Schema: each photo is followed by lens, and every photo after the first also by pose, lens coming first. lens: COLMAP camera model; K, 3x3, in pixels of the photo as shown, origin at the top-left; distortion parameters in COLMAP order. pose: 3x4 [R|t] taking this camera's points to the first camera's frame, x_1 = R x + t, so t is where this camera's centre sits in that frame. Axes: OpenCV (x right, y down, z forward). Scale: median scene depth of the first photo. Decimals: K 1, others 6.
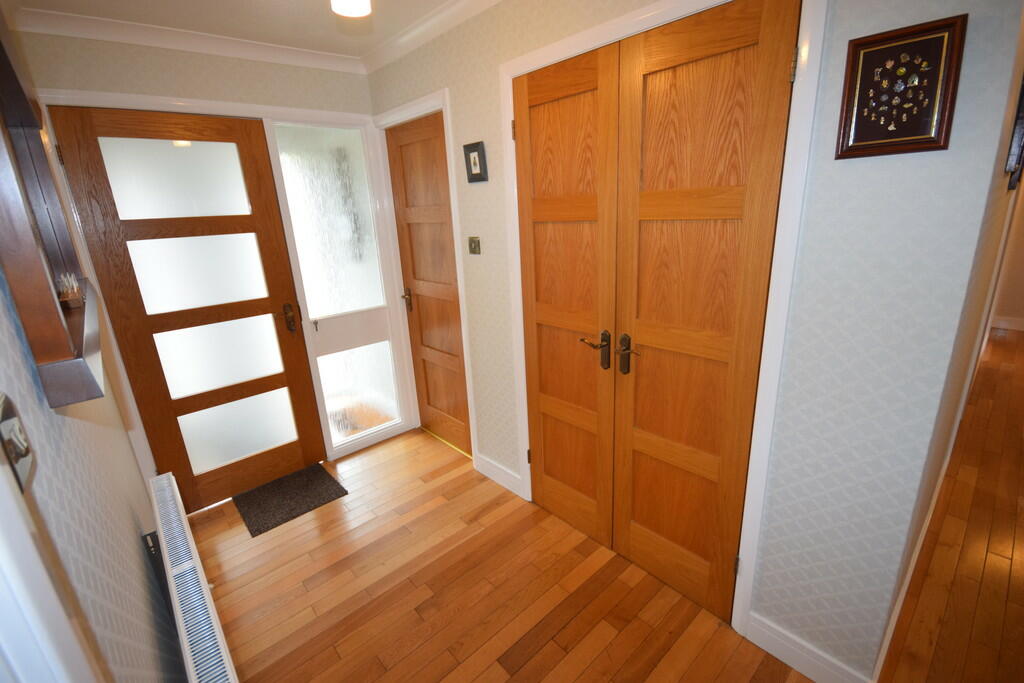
lens RADIAL K [[453.6, 0, 512.0], [0, 453.6, 341.5], [0, 0, 1]] dist [-0.010487, -0.000189]
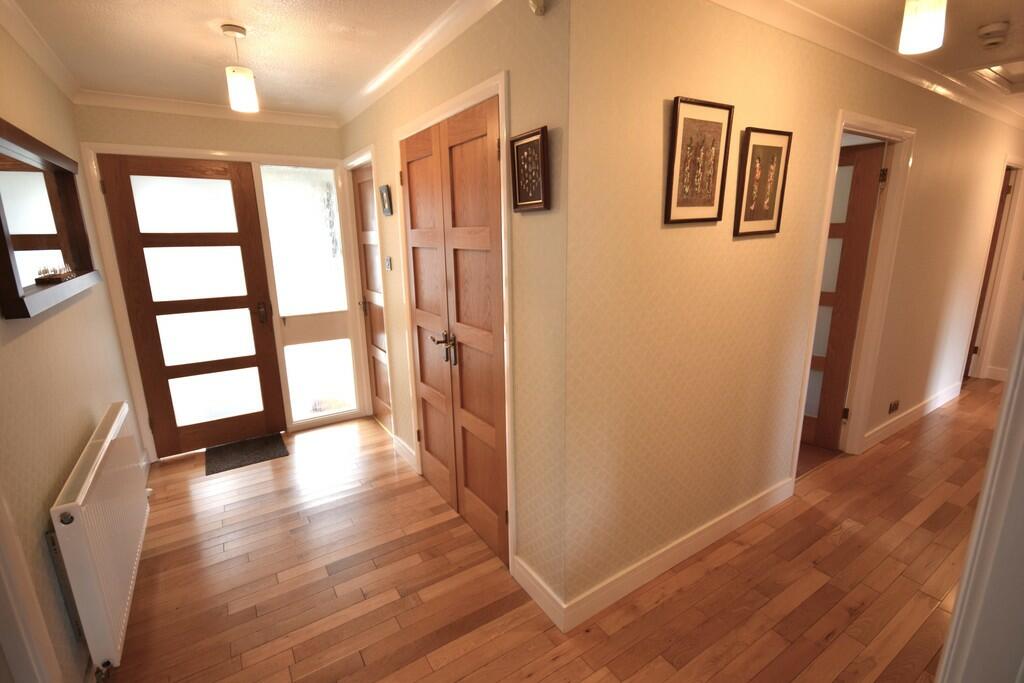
lens RADIAL K [[466.8, 0, 512.0], [0, 466.8, 341.5], [0, 0, 1]] dist [-0.000102, -0.000099]
pose [[0.987120, 0.071786, -0.142971, 0.451027], [-0.079810, 0.995495, -0.051193, 0.044665], [0.138652, 0.061944, 0.988402, -0.230481]]
